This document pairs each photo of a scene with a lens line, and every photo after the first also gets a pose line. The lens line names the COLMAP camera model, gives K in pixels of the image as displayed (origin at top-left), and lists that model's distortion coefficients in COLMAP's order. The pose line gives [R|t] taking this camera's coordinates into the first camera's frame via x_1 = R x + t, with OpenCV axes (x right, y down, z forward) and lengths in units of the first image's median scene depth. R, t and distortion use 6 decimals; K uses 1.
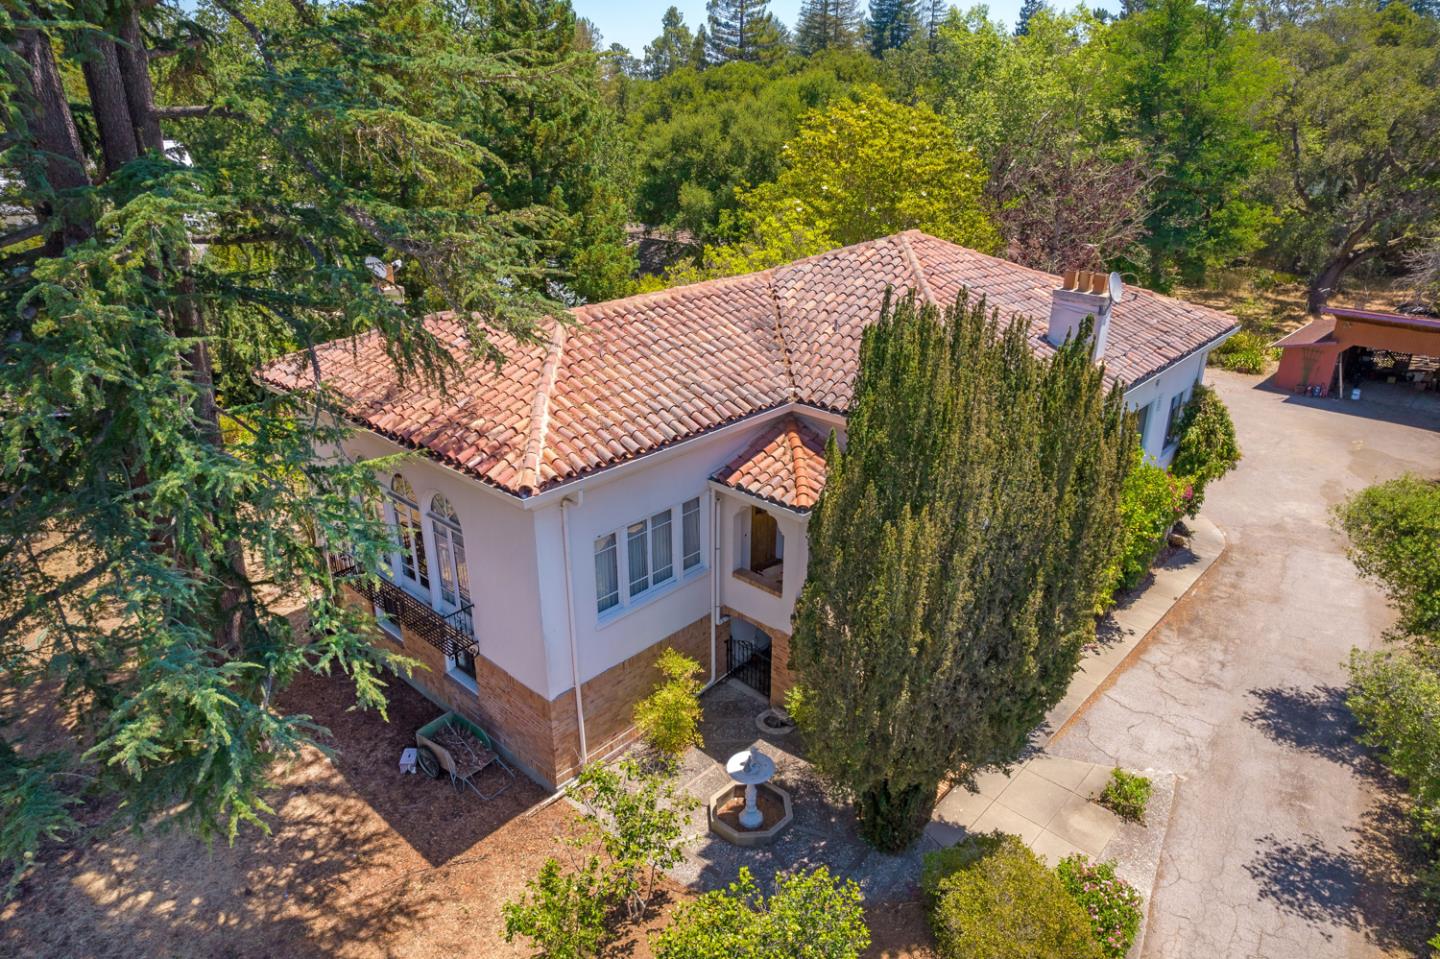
lens RADIAL K [[952.2, 0, 726.0], [0, 952.2, 483.0], [0, 0, 1]] dist [-0.053911, 0.050582]
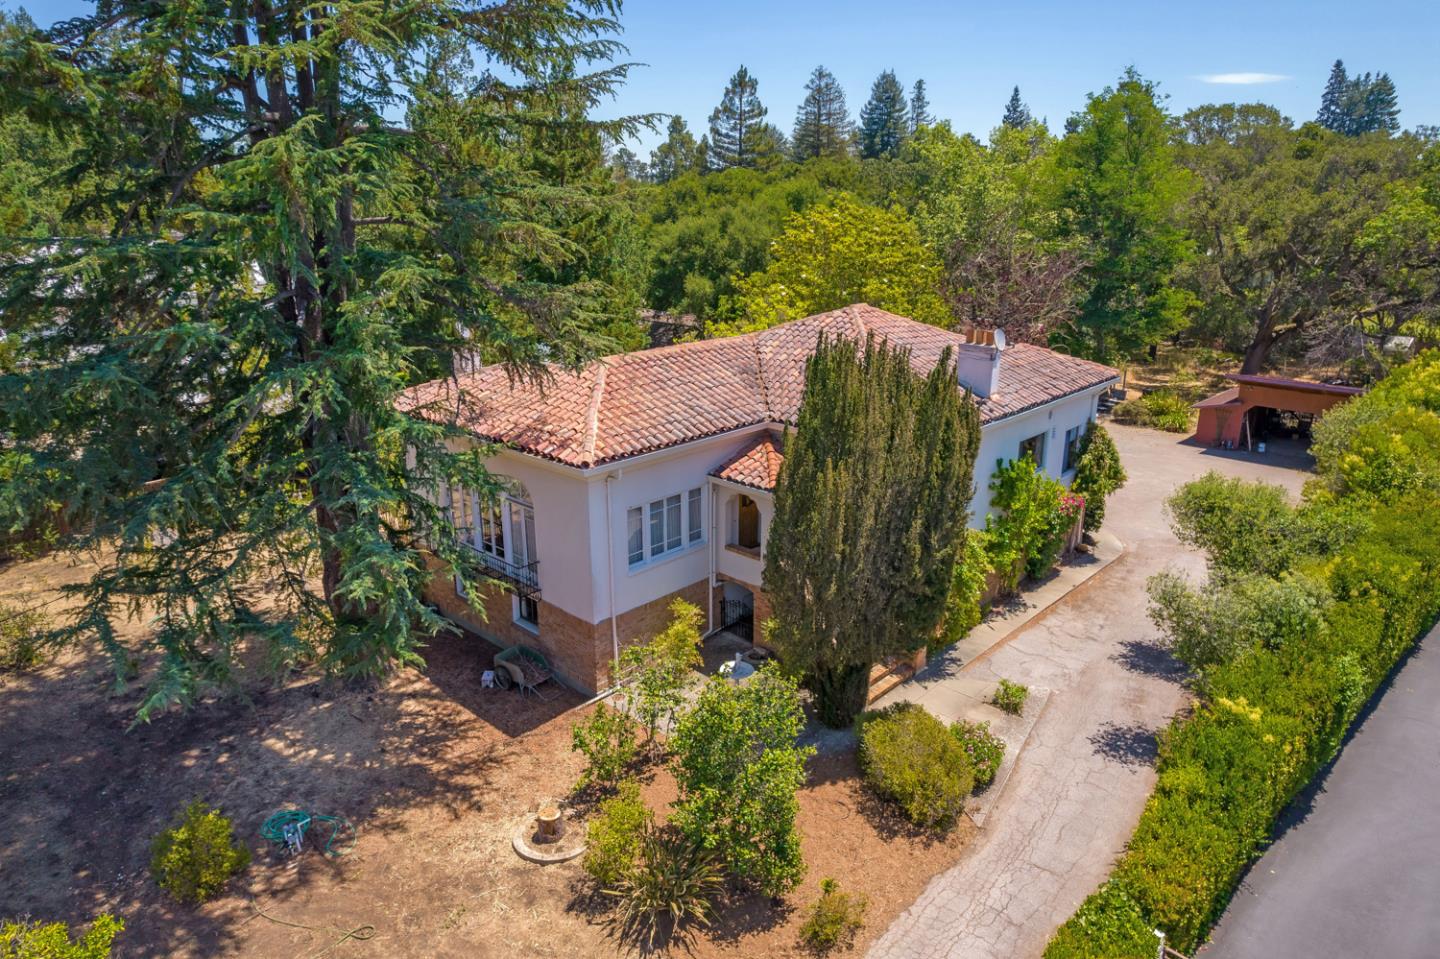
lens RADIAL K [[952.2, 0, 725.6], [0, 952.2, 475.6], [0, 0, 1]] dist [-0.053911, 0.050582]
pose [[0.999996, -0.000786, -0.002859, 0.012476], [0.000493, 0.994877, -0.101091, 0.140045], [0.002924, 0.101089, 0.994873, -0.392420]]
